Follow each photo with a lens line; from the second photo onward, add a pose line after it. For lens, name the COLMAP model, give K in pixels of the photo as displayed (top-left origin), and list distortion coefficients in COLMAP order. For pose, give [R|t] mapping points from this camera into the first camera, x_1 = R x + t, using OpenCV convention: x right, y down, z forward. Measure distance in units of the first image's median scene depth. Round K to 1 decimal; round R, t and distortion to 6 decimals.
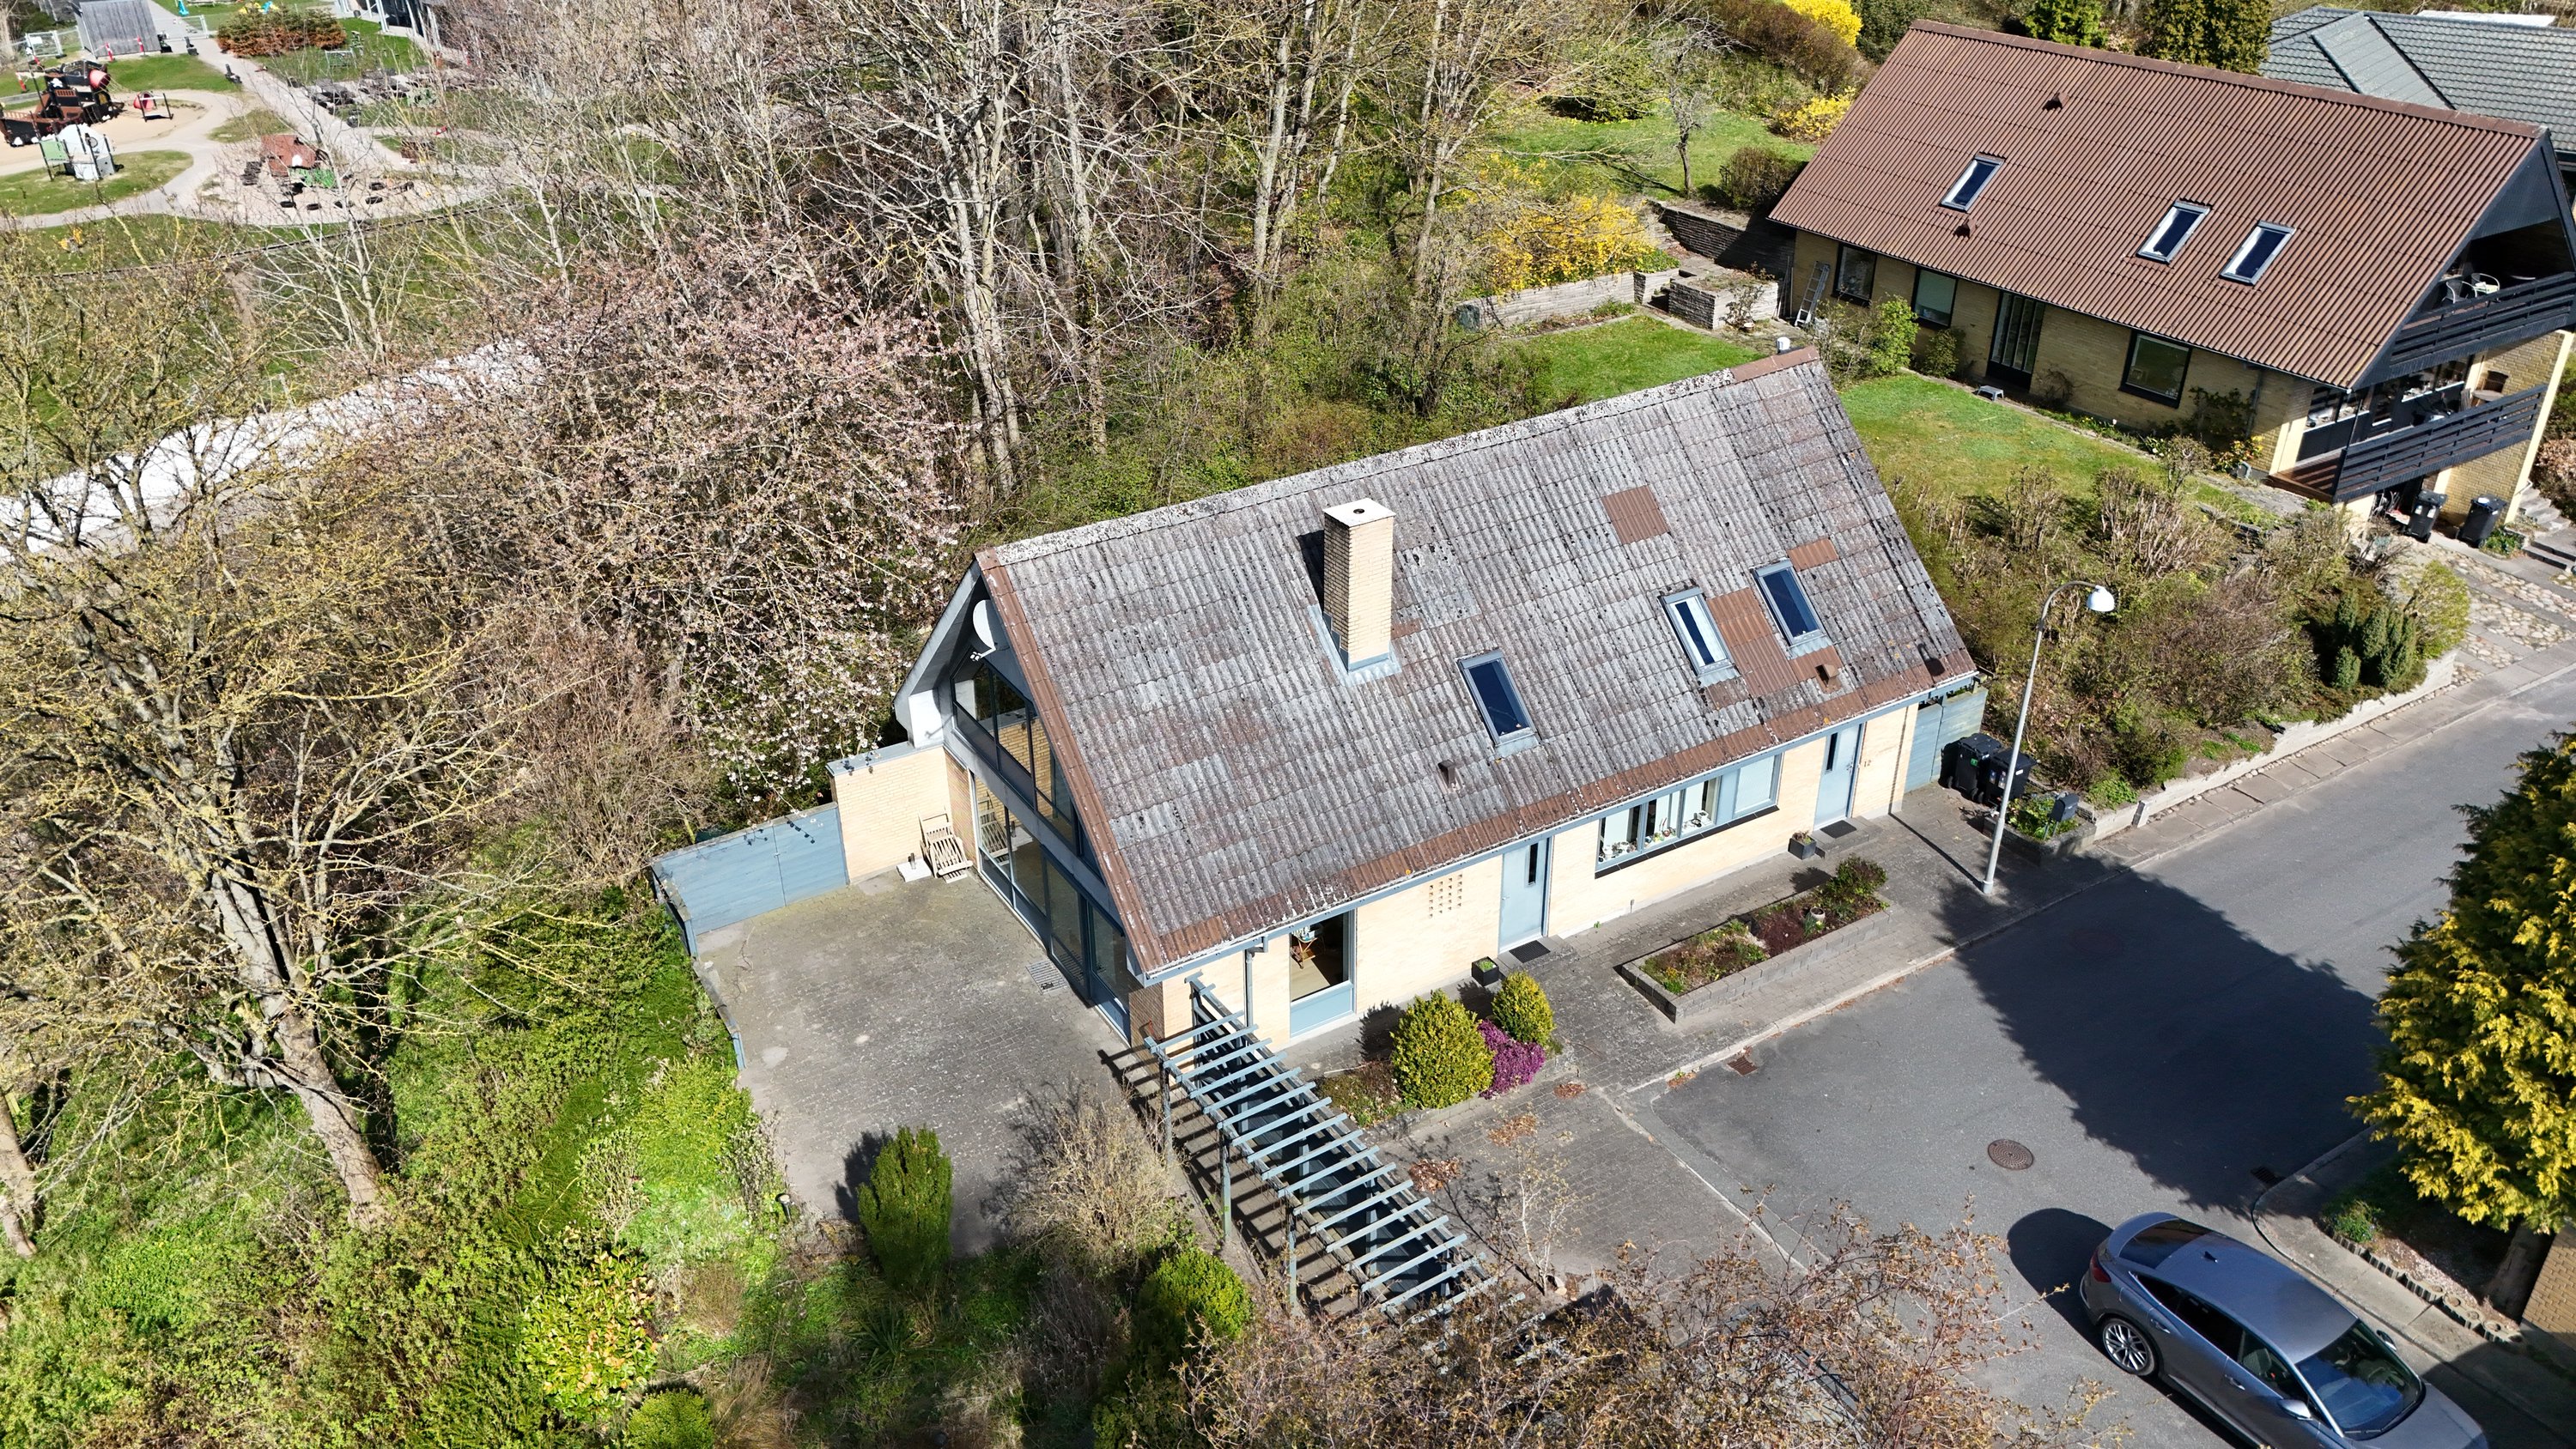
lens RADIAL K [[1889.9, 0, 1283.1], [0, 1889.9, 730.8], [0, 0, 1]] dist [0.093017, -0.094670]
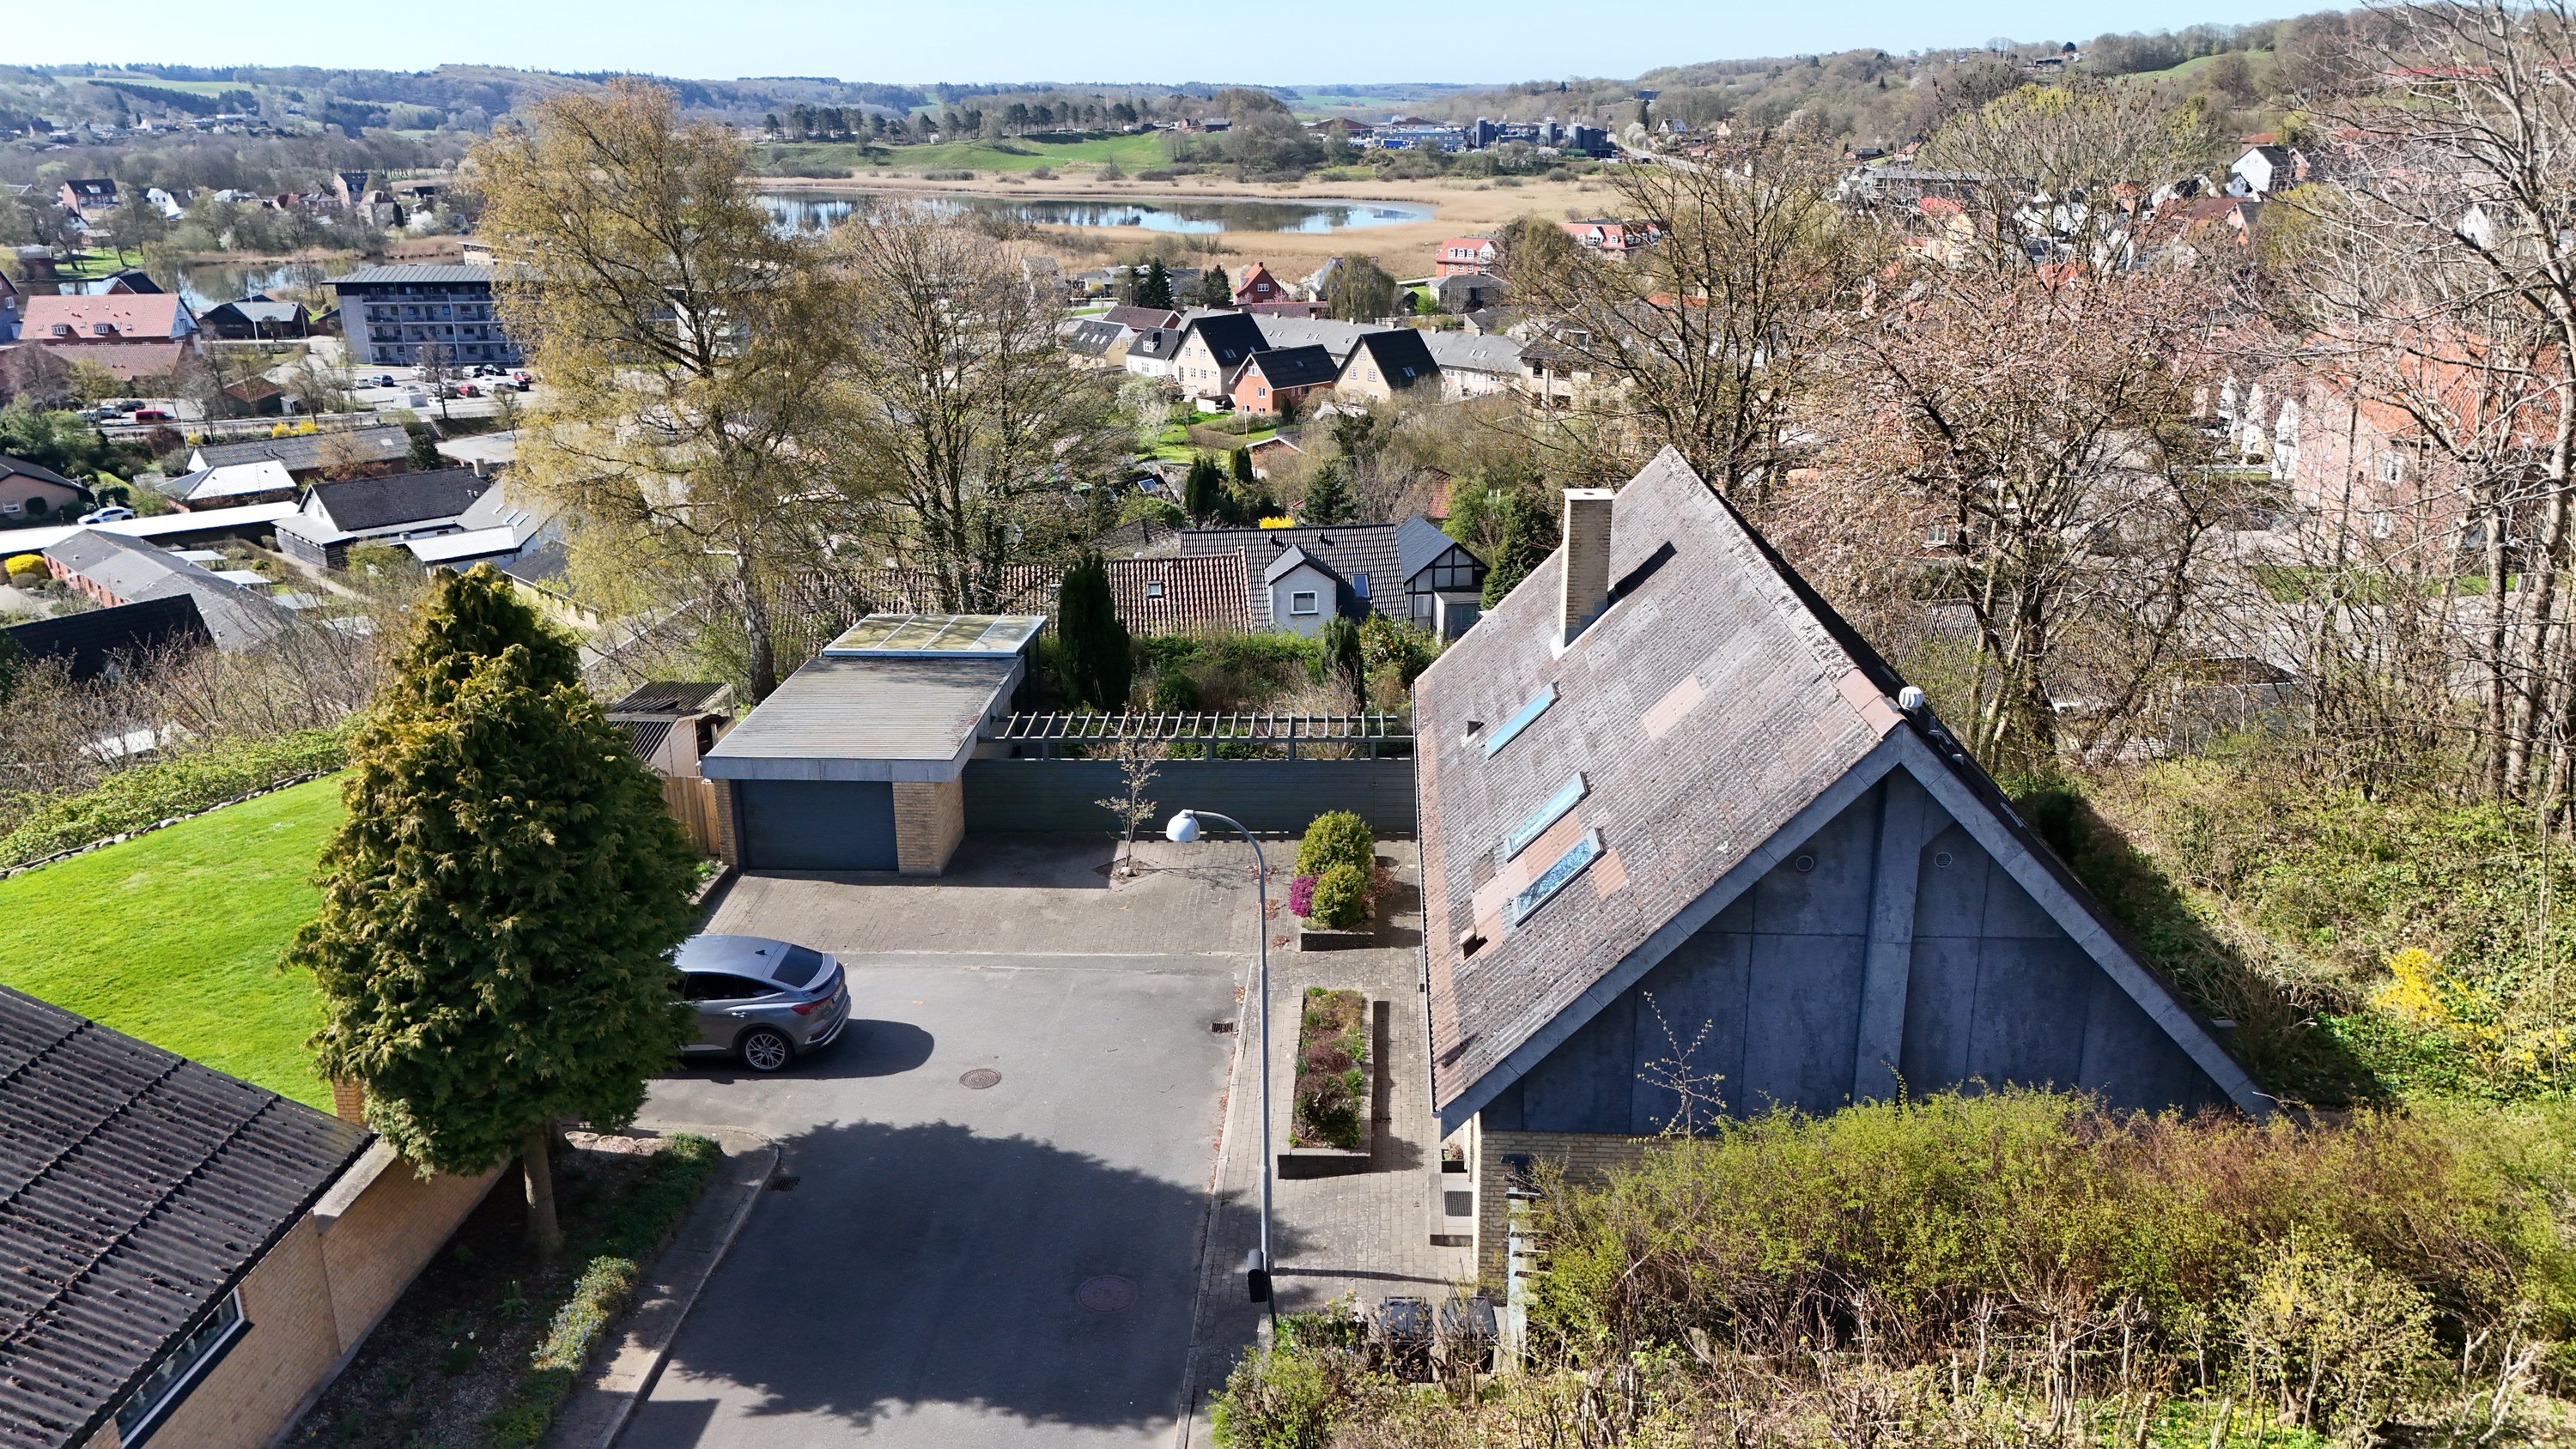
lens RADIAL K [[1885.7, 0, 1286.9], [0, 1885.7, 732.5], [0, 0, 1]] dist [0.080018, -0.077182]
pose [[-0.565843, 0.270974, -0.778714, 0.899693], [-0.398861, 0.736629, 0.546157, -0.475547], [0.721618, 0.619637, -0.308735, 1.145936]]
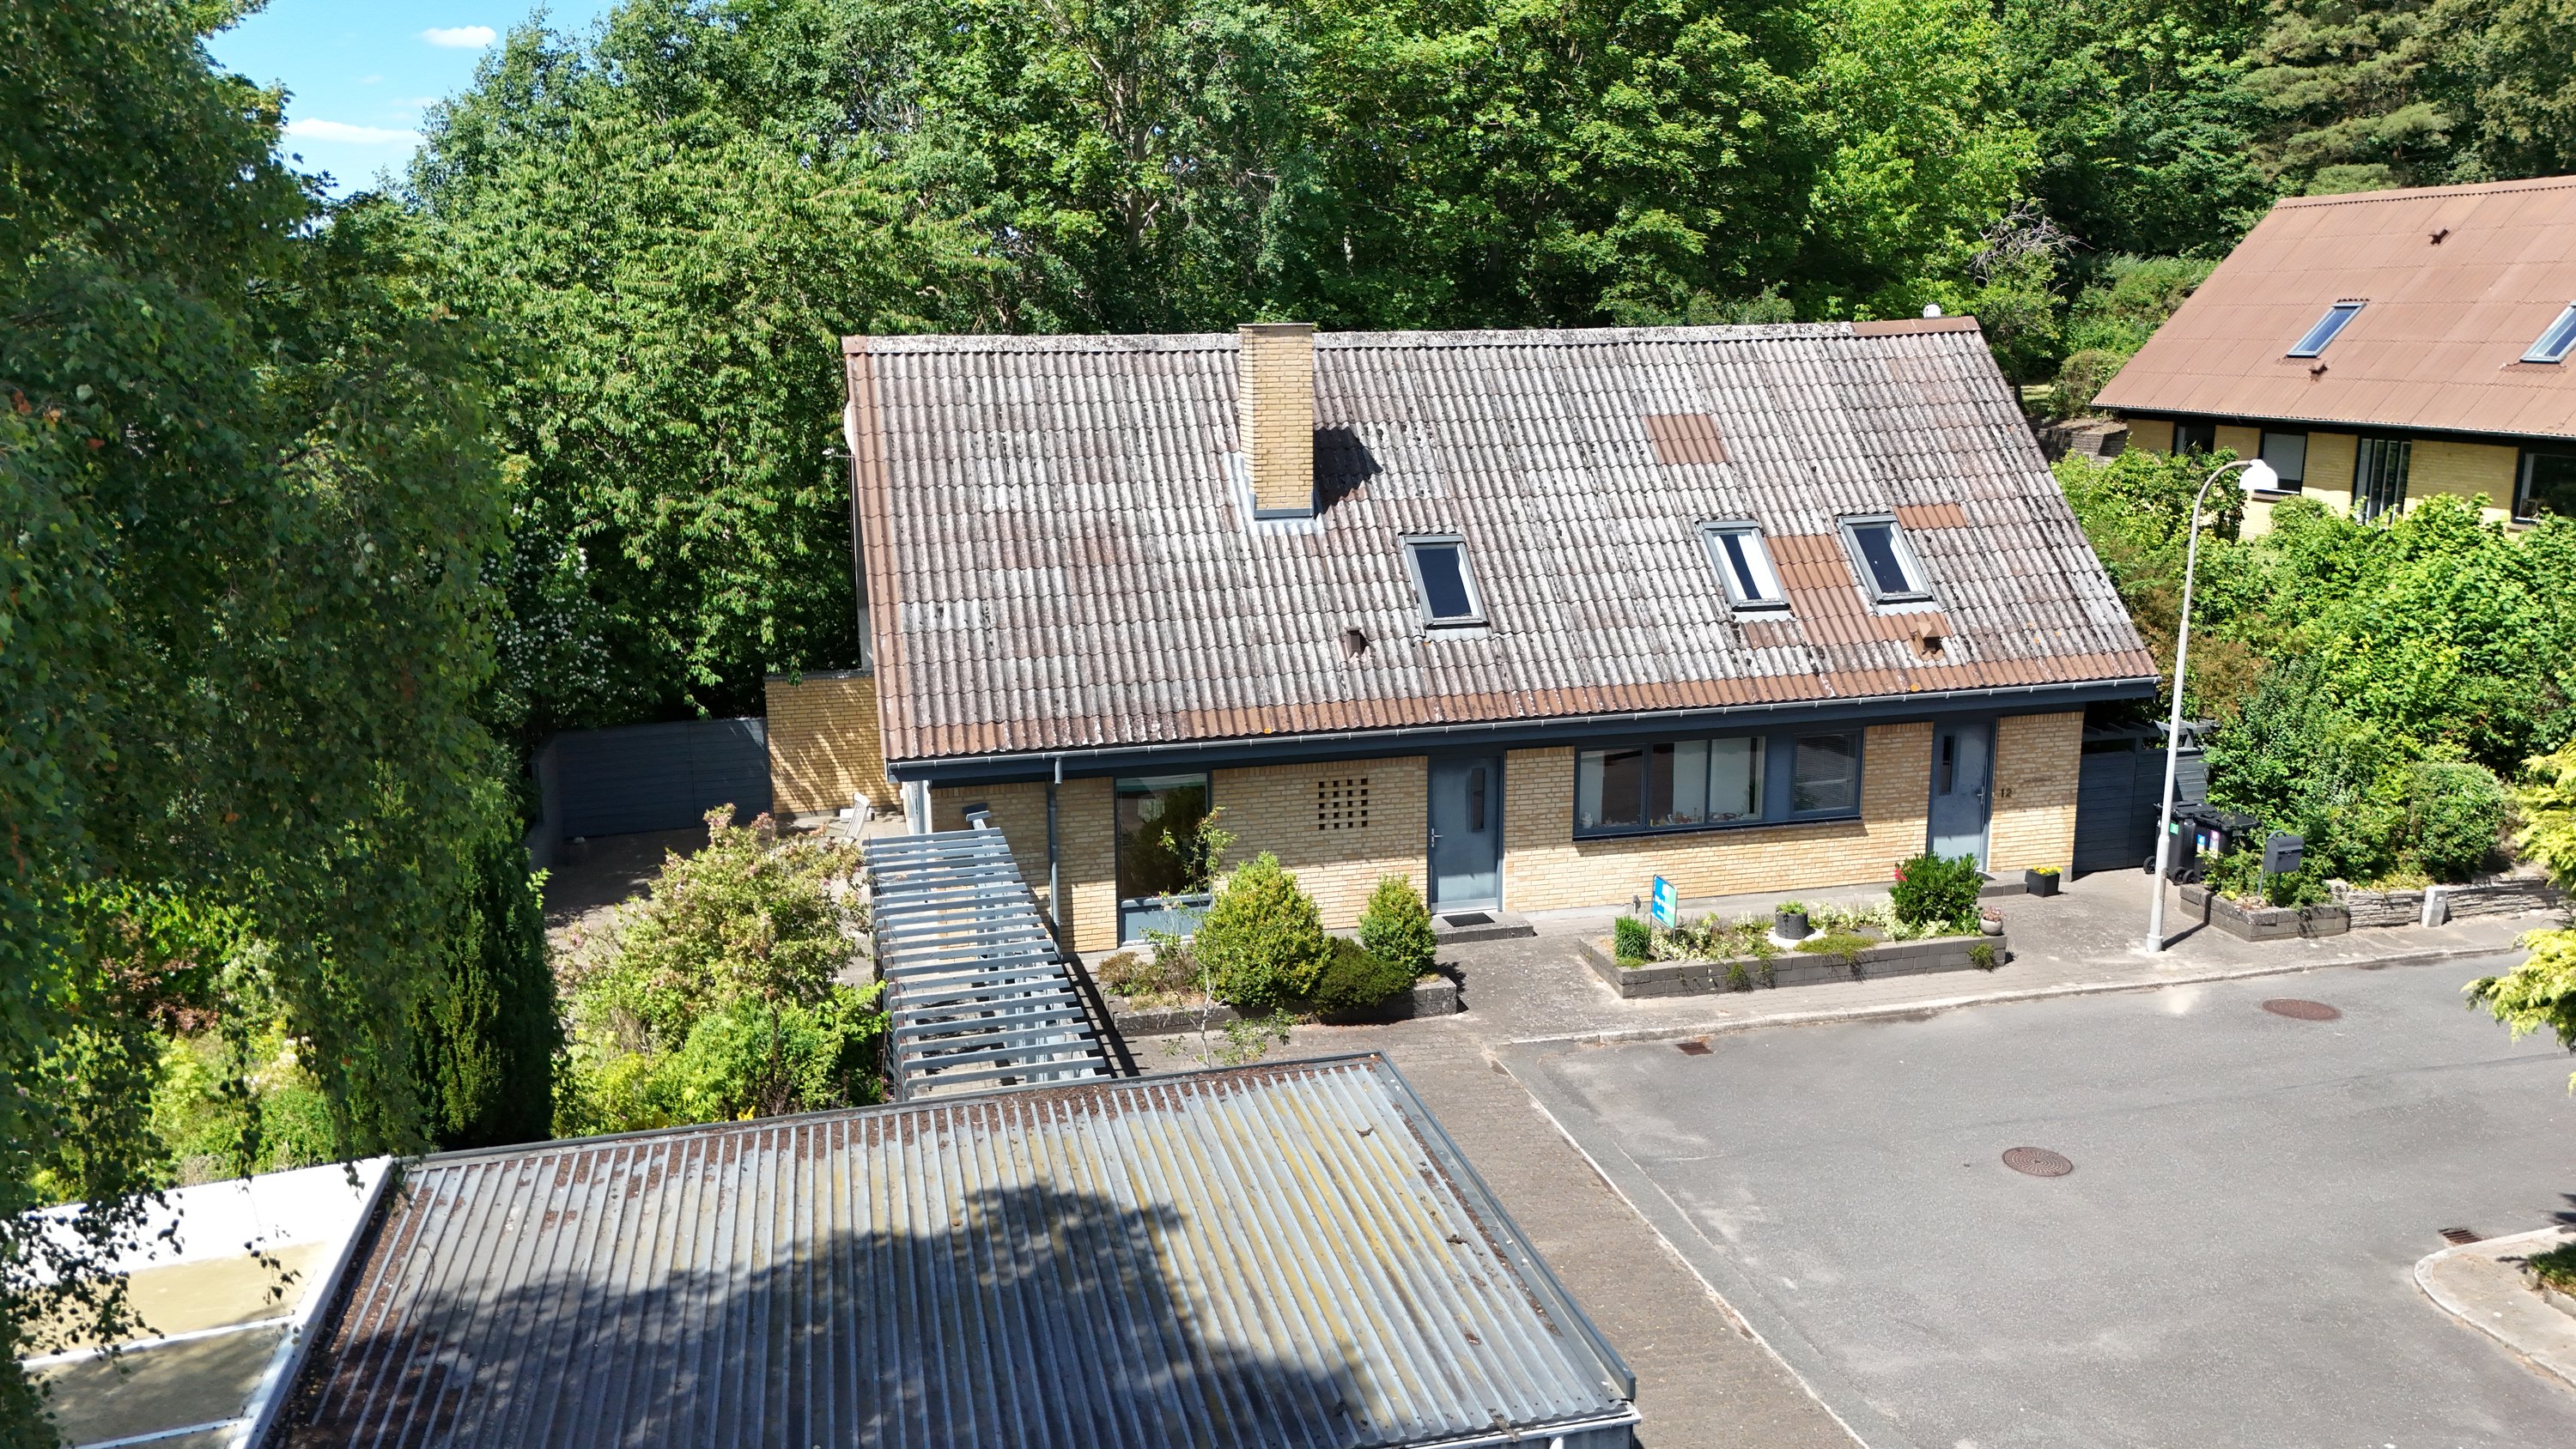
lens RADIAL K [[1889.9, 0, 1283.1], [0, 1889.9, 730.8], [0, 0, 1]] dist [0.093017, -0.094670]
pose [[0.952039, 0.066703, -0.298616, 0.277340], [-0.149173, 0.953290, -0.262650, 0.252214], [0.267148, 0.294598, 0.917520, 0.237667]]
